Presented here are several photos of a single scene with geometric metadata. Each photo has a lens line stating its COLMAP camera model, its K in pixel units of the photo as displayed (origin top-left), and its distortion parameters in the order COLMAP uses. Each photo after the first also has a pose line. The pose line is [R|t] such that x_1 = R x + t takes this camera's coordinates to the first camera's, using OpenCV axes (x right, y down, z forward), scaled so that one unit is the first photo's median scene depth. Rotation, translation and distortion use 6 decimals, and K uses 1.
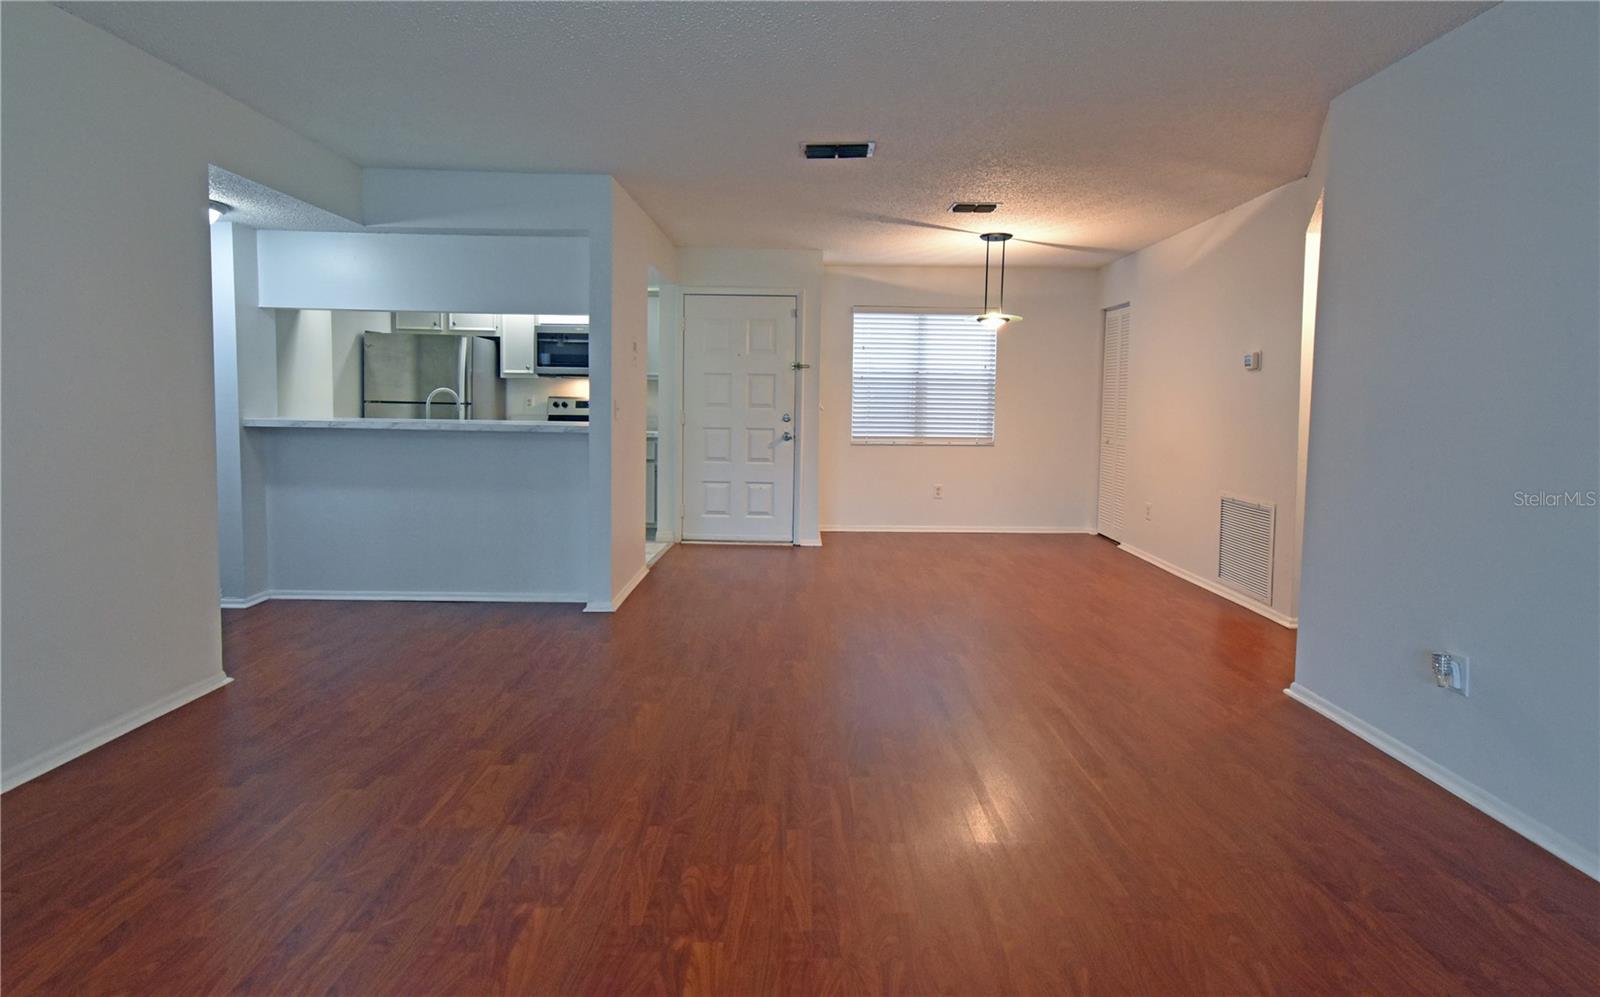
lens RADIAL K [[747.9, 0, 814.9], [0, 747.9, 442.6], [0, 0, 1]] dist [-0.003167, -0.000016]
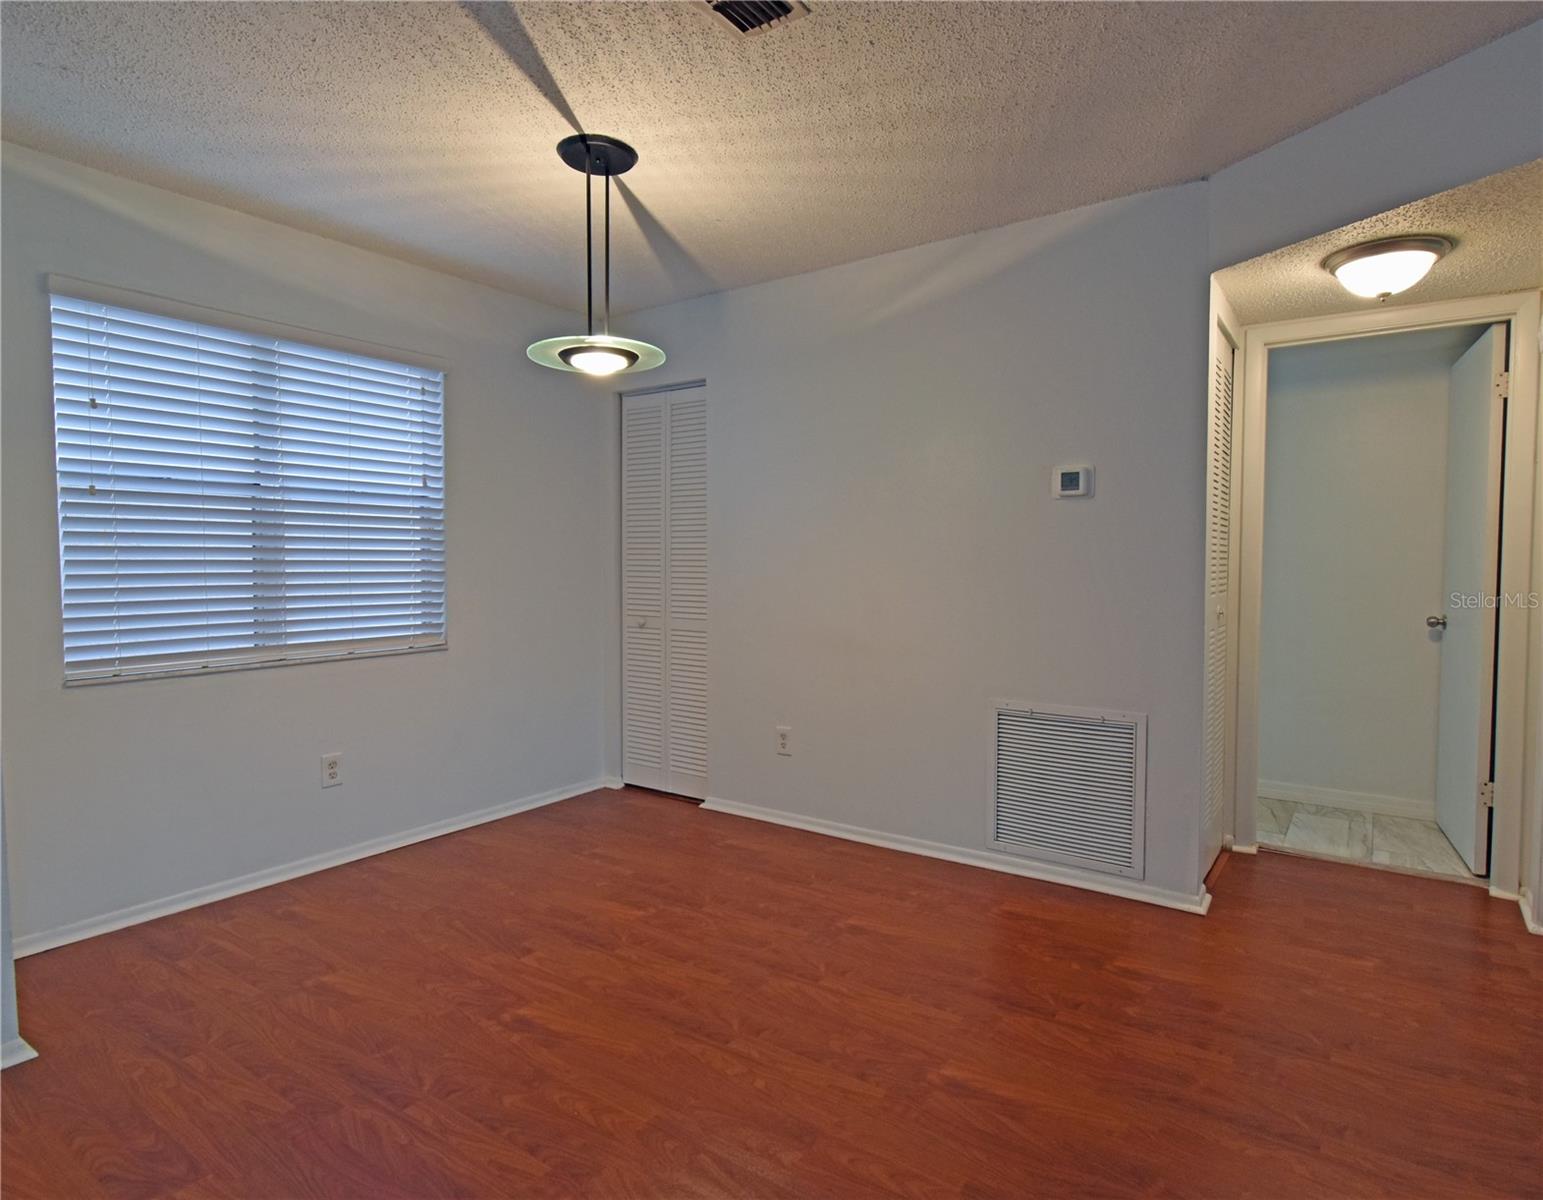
lens RADIAL K [[857.6, 0, 799.7], [0, 857.6, 602.4], [0, 0, 1]] dist [0.002243, 0.000004]
pose [[0.578001, -0.051472, 0.814411, -0.078810], [0.054703, 0.998208, 0.024264, -0.028878], [-0.814200, 0.030526, 0.579781, 0.546782]]
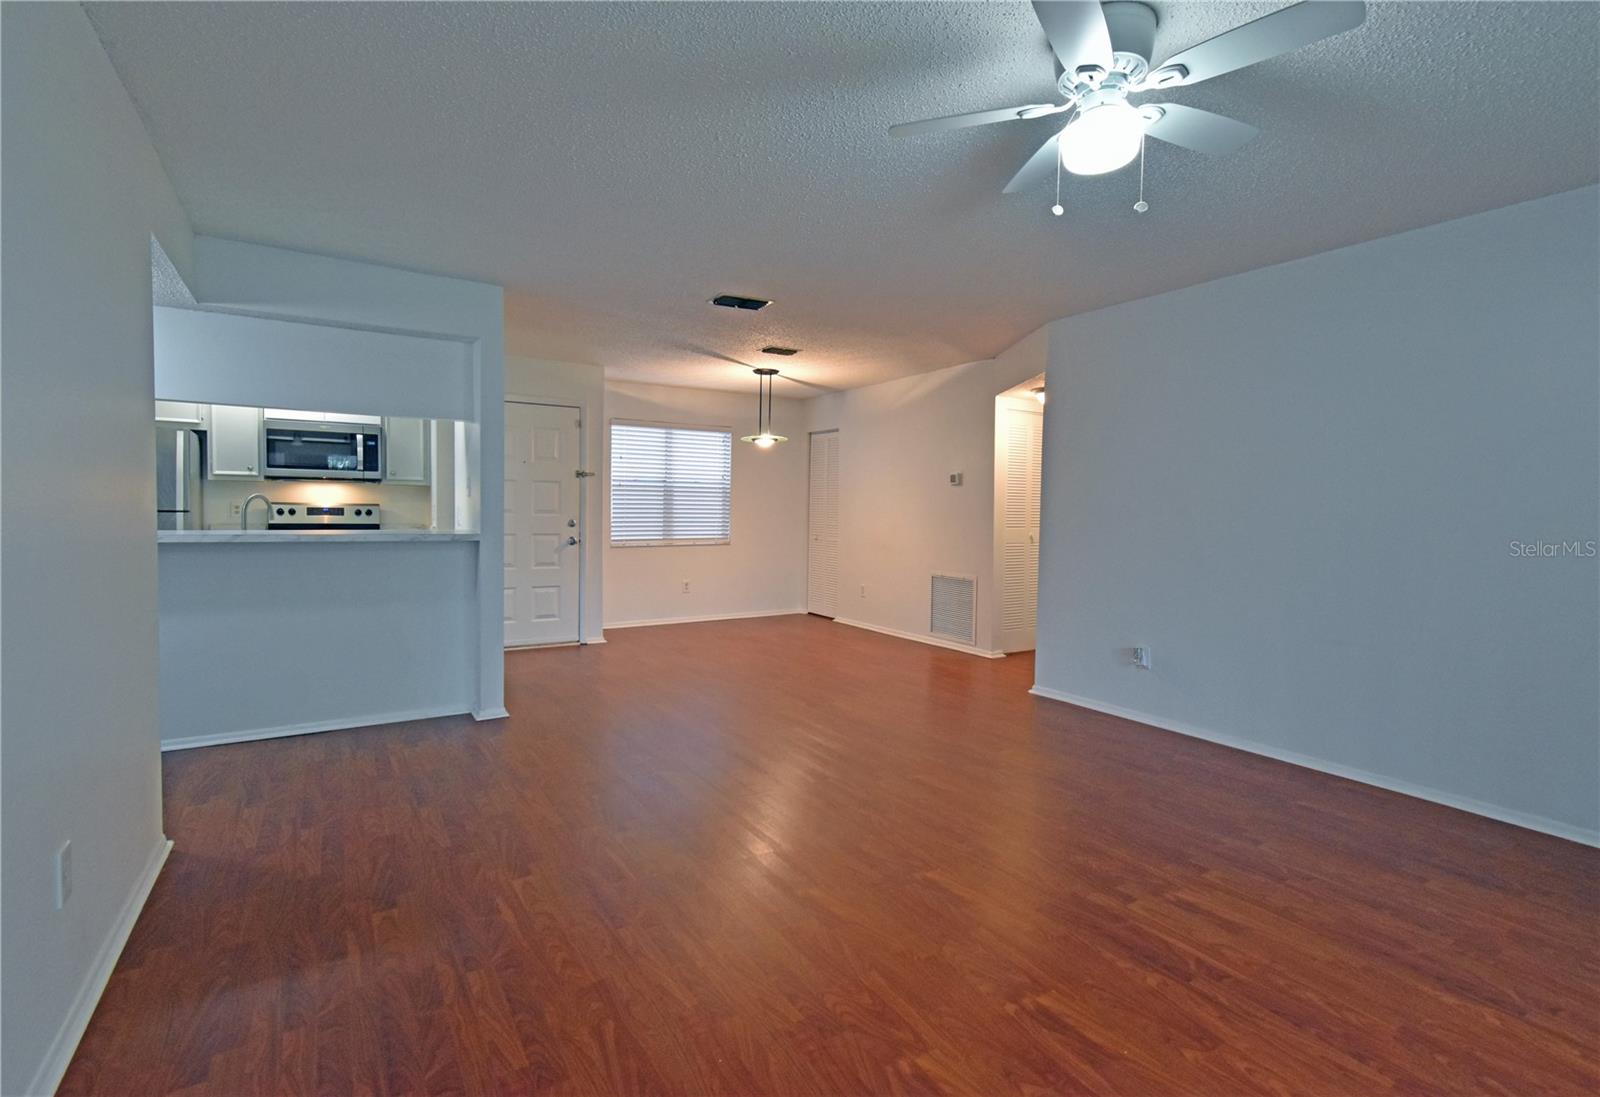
lens RADIAL K [[734.1, 0, 790.6], [0, 734.1, 539.2], [0, 0, 1]] dist [0.001263, 0.000416]
pose [[0.858398, -0.025296, 0.512360, -0.289637], [0.029483, 0.999565, -0.000046, -0.001495], [-0.512137, 0.015146, 0.858771, -0.034562]]
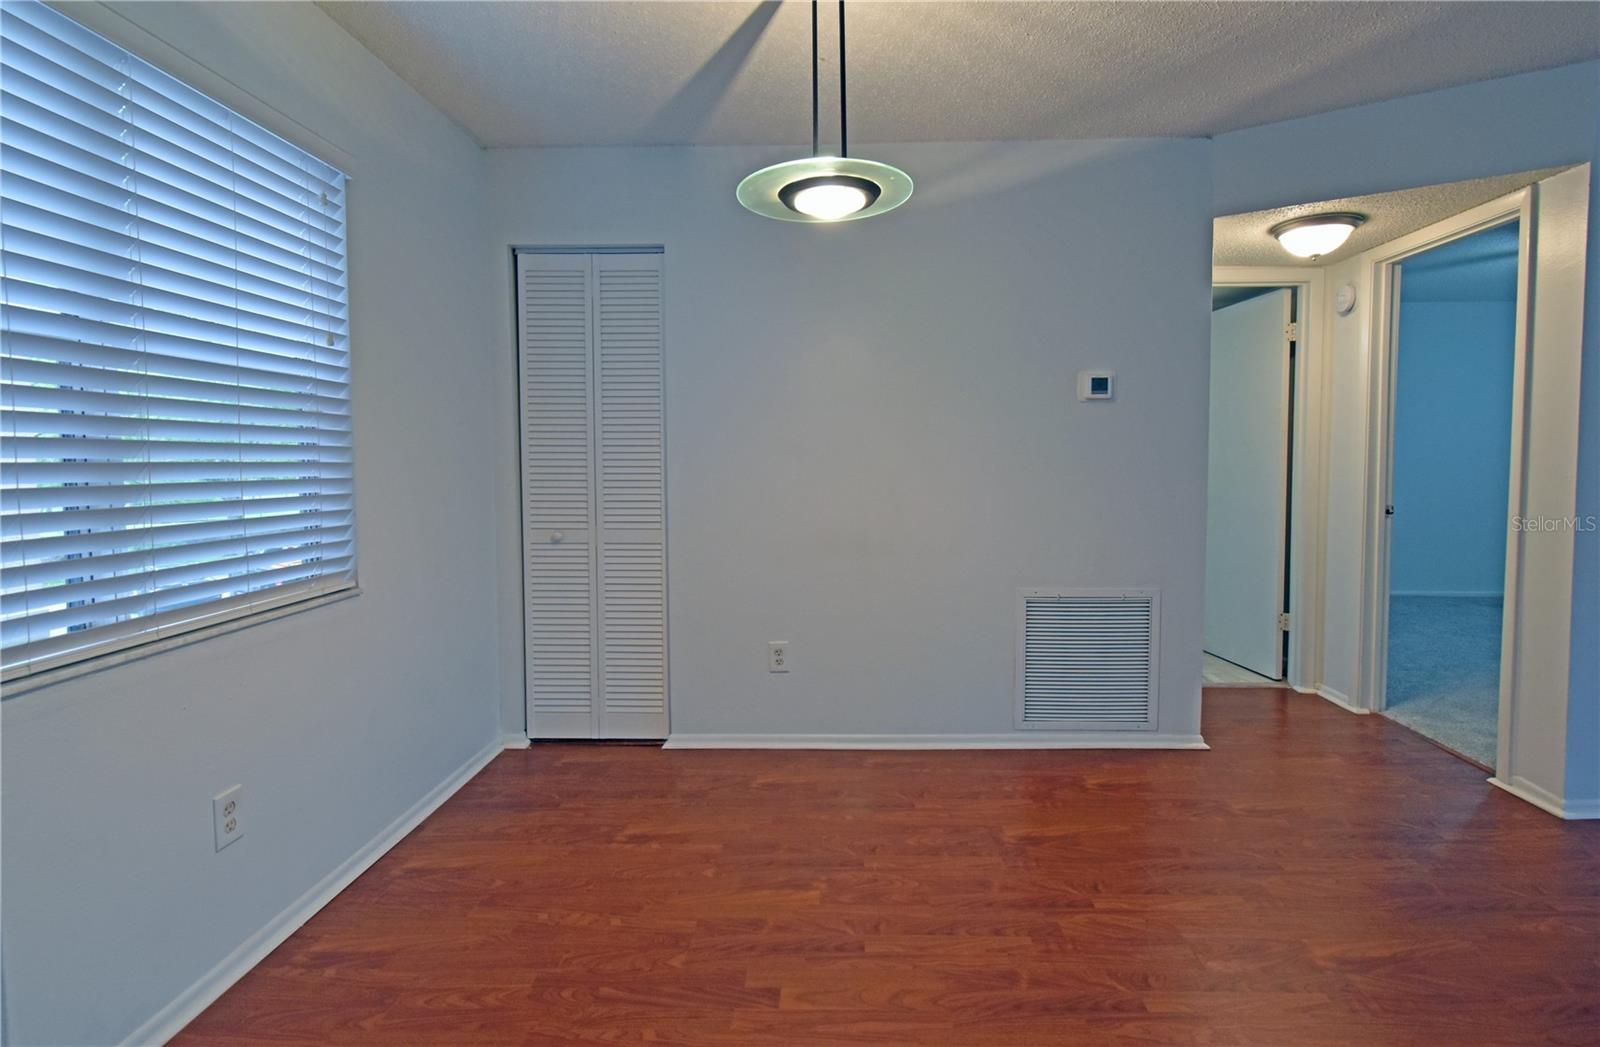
lens RADIAL K [[773.5, 0, 805.7], [0, 773.5, 505.3], [0, 0, 1]] dist [0.002345, -0.000638]
pose [[0.031420, -0.071815, 0.996923, -0.086241], [0.064419, 0.995487, 0.069682, -0.048245], [-0.997428, 0.062031, 0.035904, 0.871592]]
